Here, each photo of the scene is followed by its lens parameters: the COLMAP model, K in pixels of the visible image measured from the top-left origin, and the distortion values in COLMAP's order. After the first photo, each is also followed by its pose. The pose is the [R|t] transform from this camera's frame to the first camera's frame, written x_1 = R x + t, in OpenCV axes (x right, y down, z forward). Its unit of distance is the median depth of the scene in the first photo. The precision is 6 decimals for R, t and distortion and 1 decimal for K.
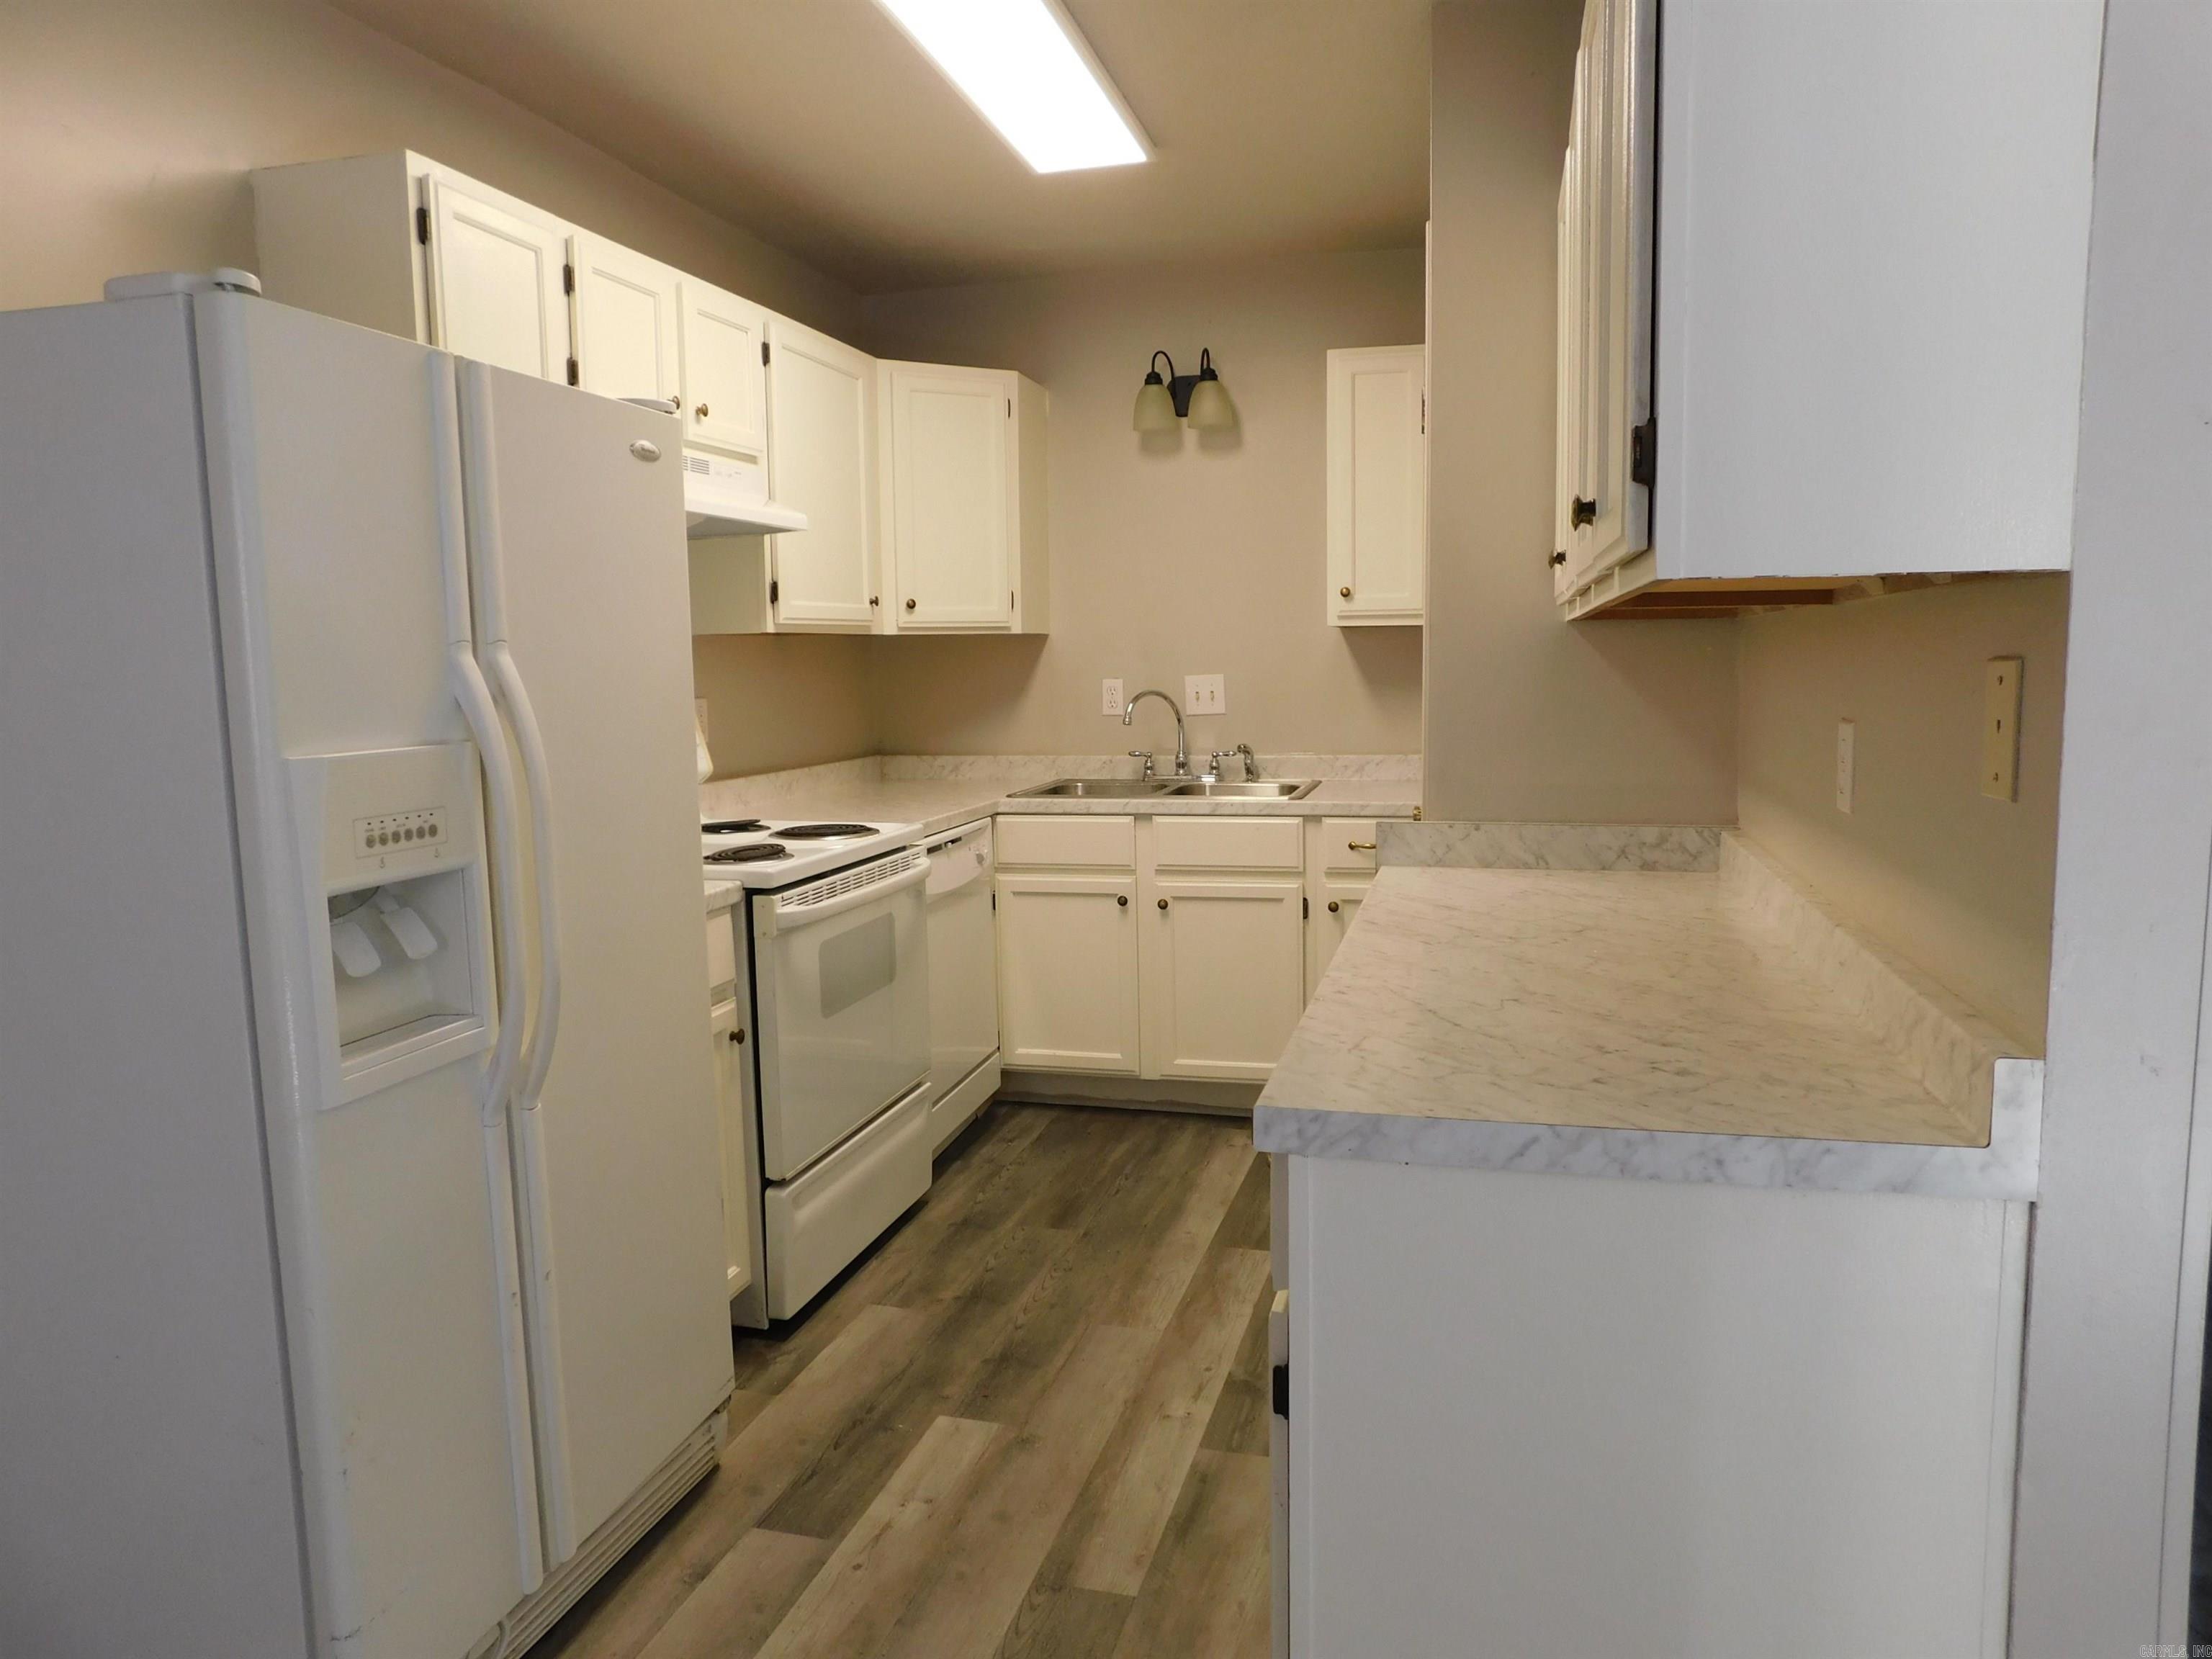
lens RADIAL K [[1480.8, 0, 1105.0], [0, 1480.8, 828.2], [0, 0, 1]] dist [-0.058716, 0.038077]
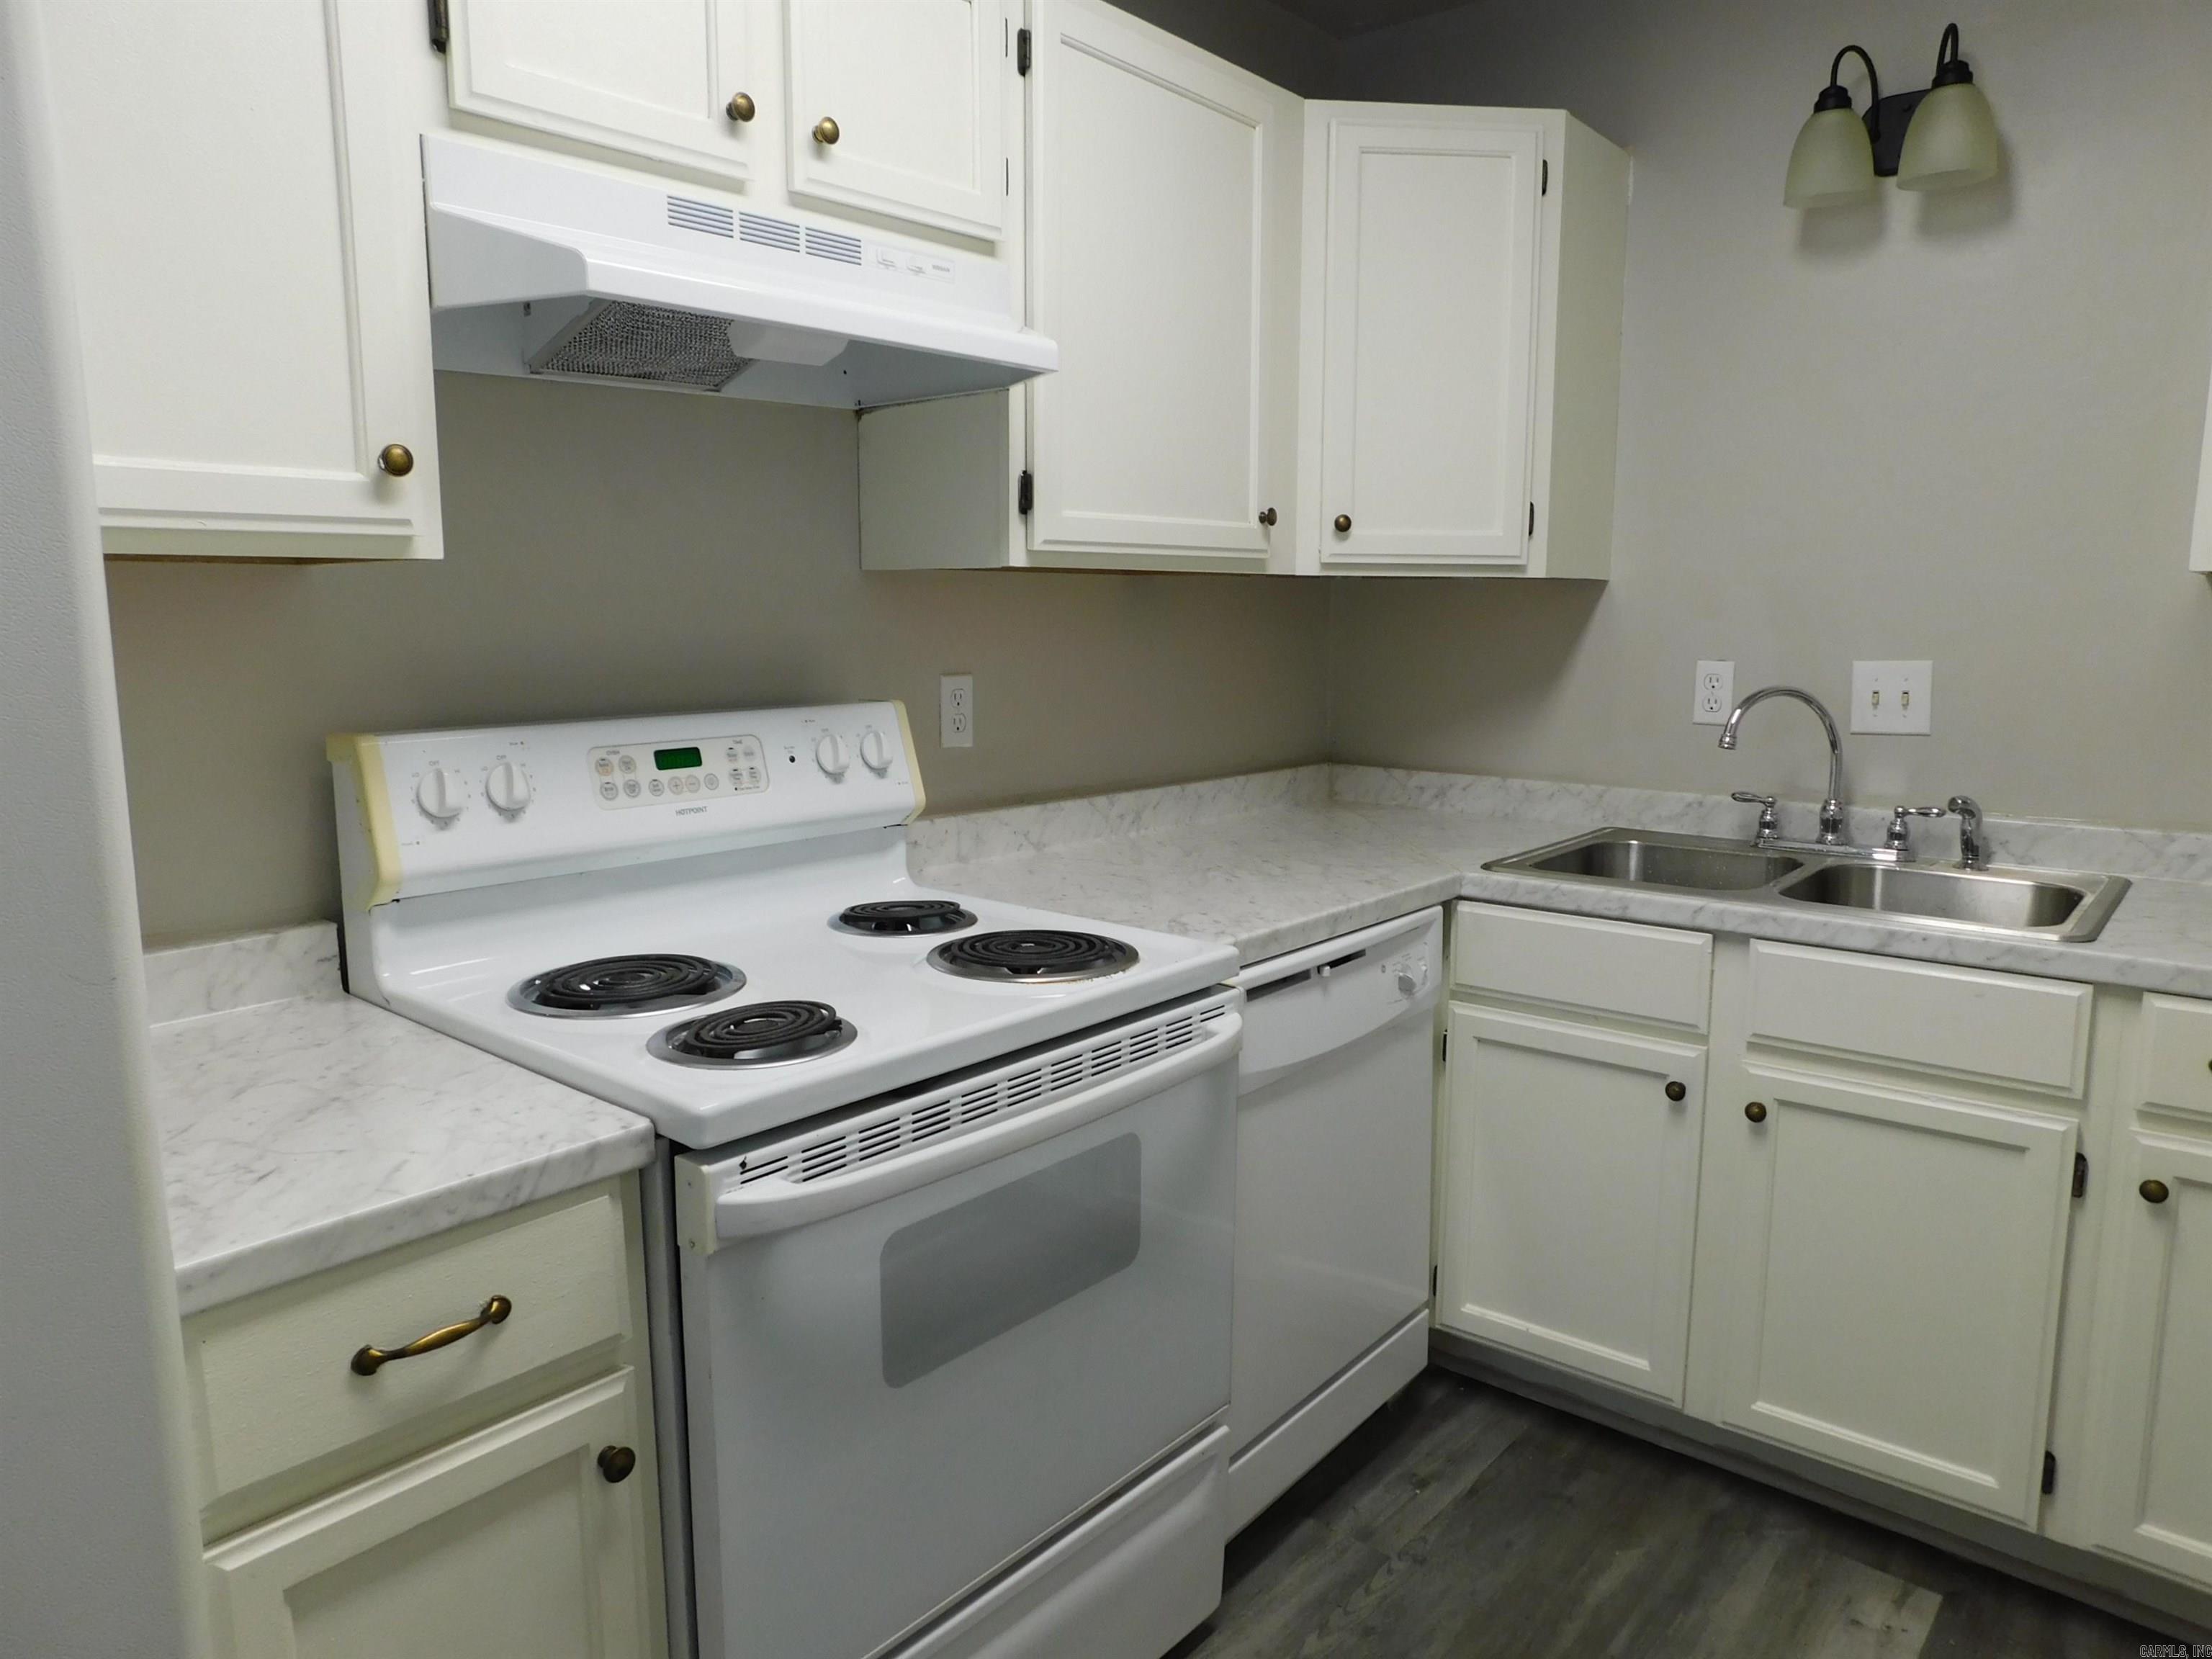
lens RADIAL K [[1480.8, 0, 1099.3], [0, 1480.8, 834.6], [0, 0, 1]] dist [-0.058716, 0.038077]
pose [[0.904928, 0.082507, -0.417489, 0.036513], [-0.066002, 0.996366, 0.053846, -0.055968], [0.420415, -0.021172, 0.907085, 0.441865]]
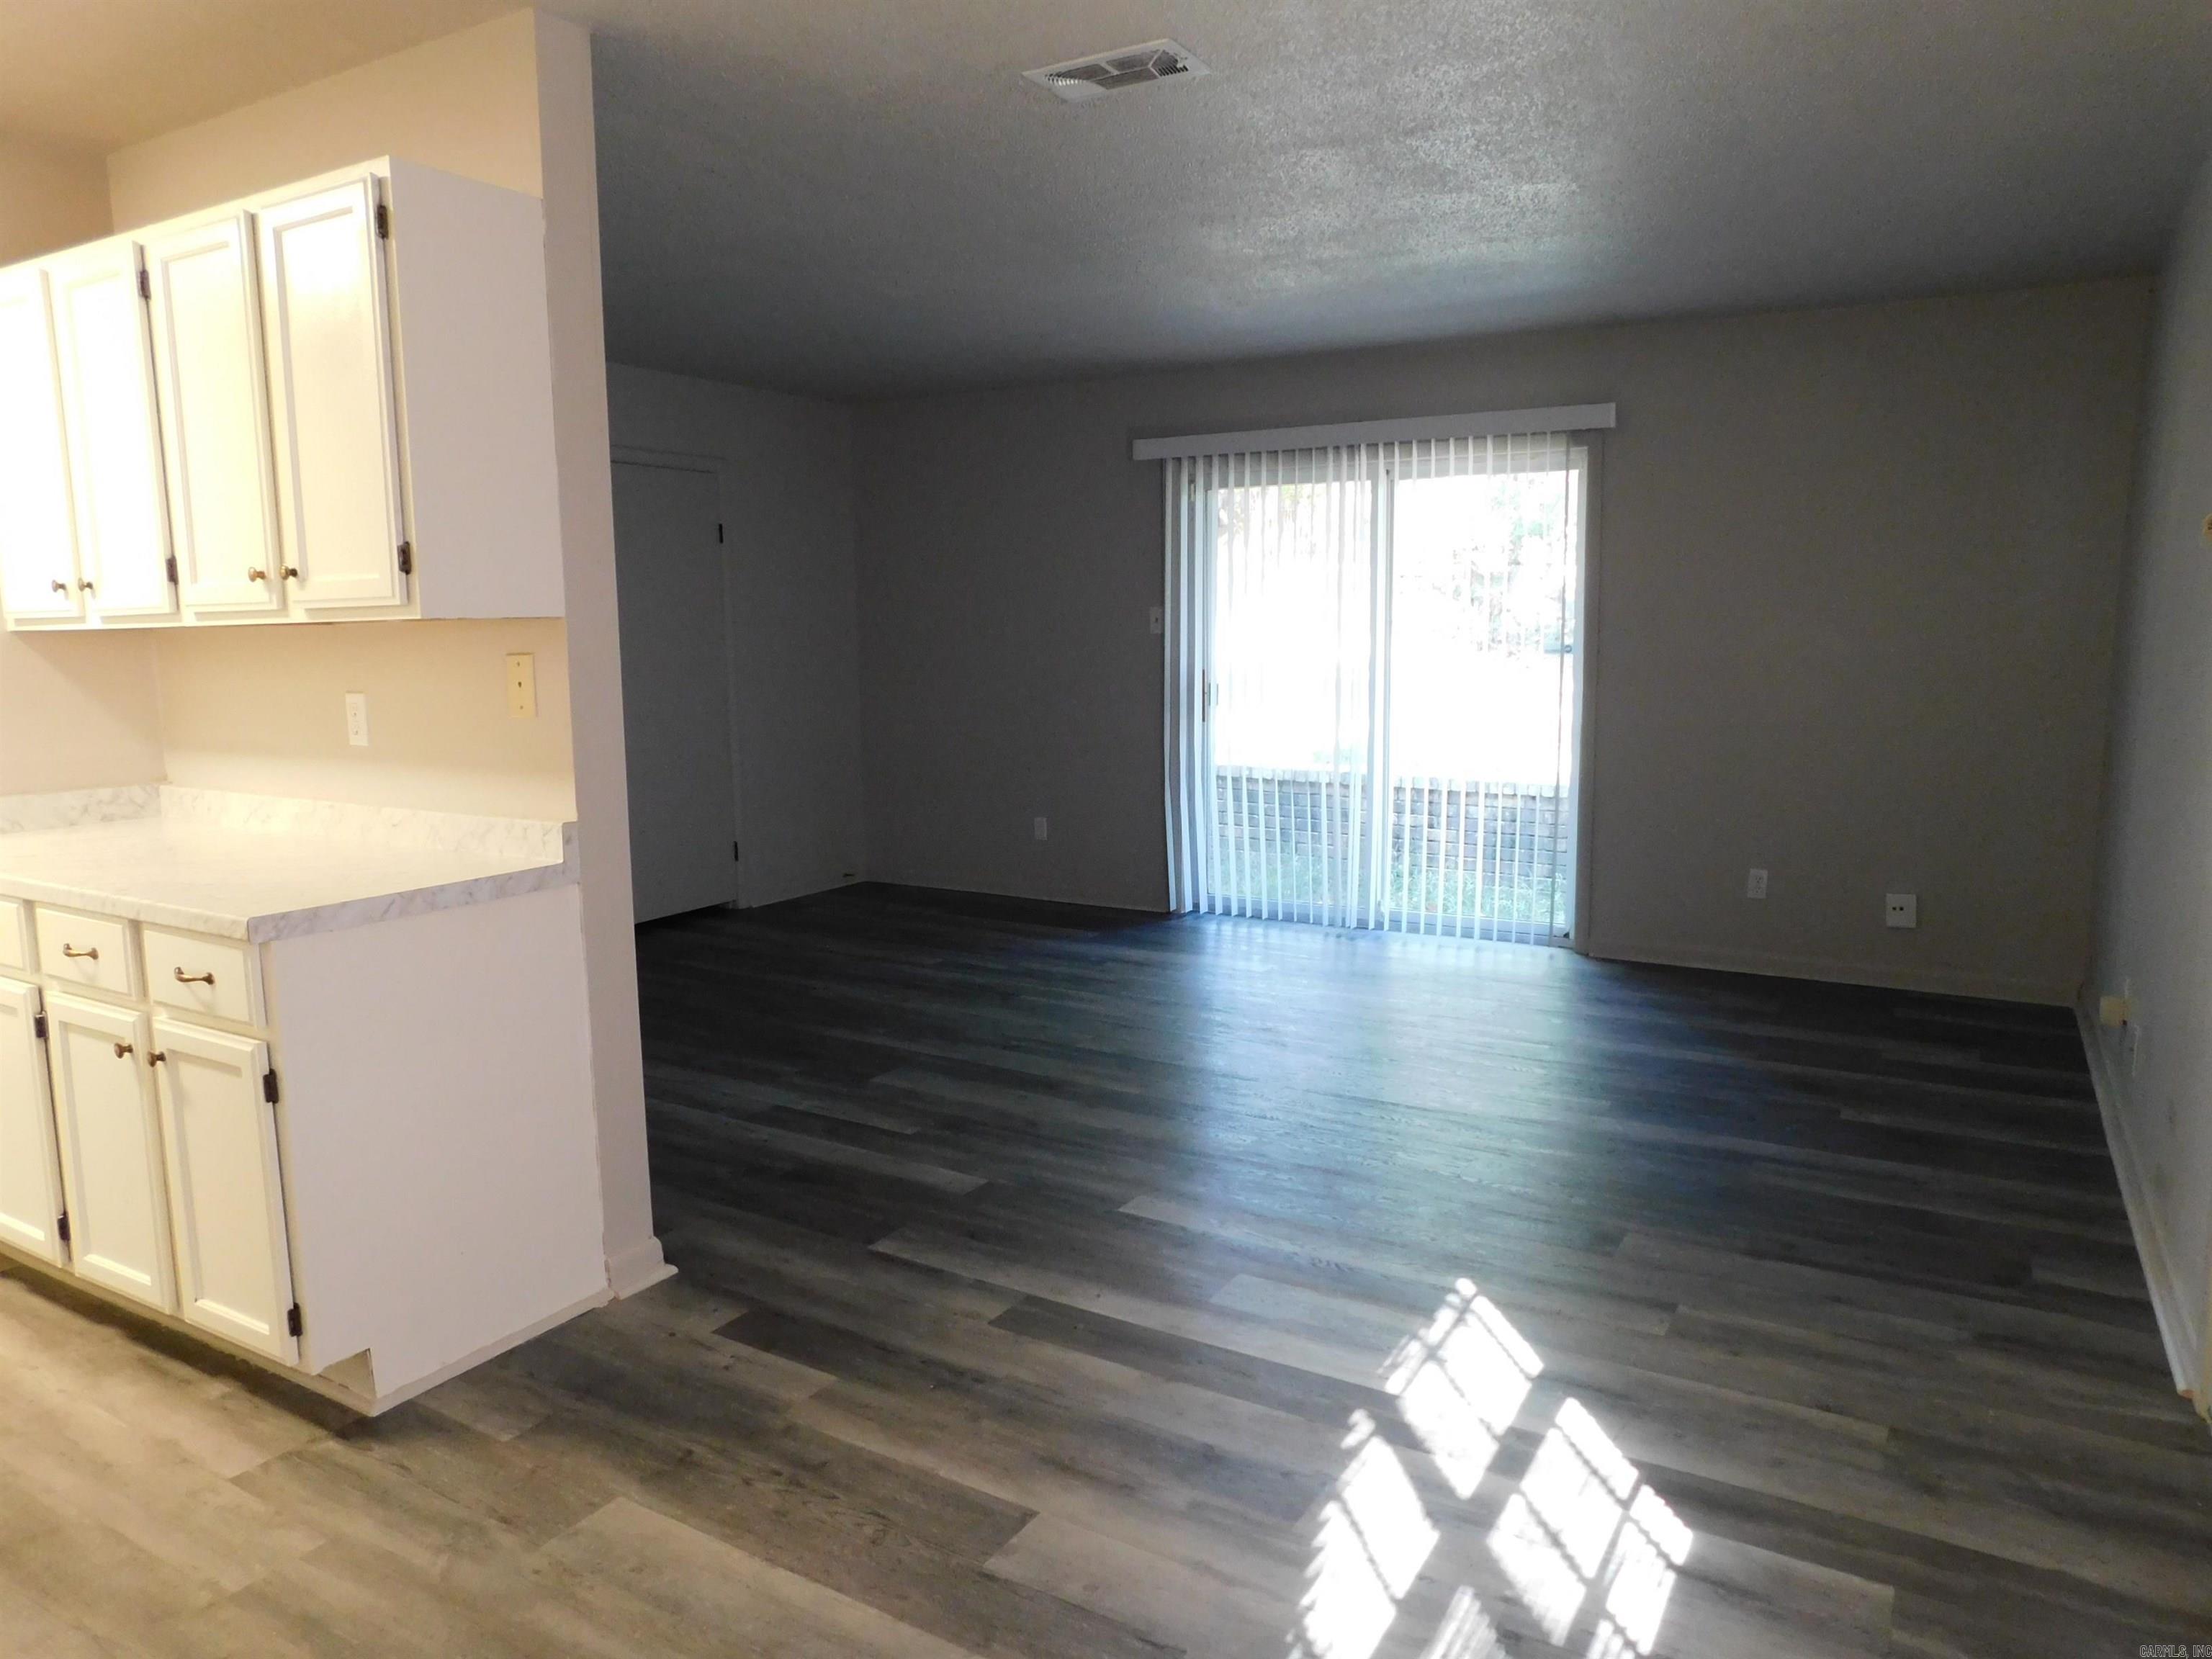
lens RADIAL K [[1480.8, 0, 1107.7], [0, 1480.8, 832.6], [0, 0, 1]] dist [-0.058716, 0.038077]
pose [[0.269984, -0.118114, 0.955593, -1.088671], [0.118525, 0.988977, 0.088753, 0.049760], [-0.955542, 0.089299, 0.281007, -0.392734]]
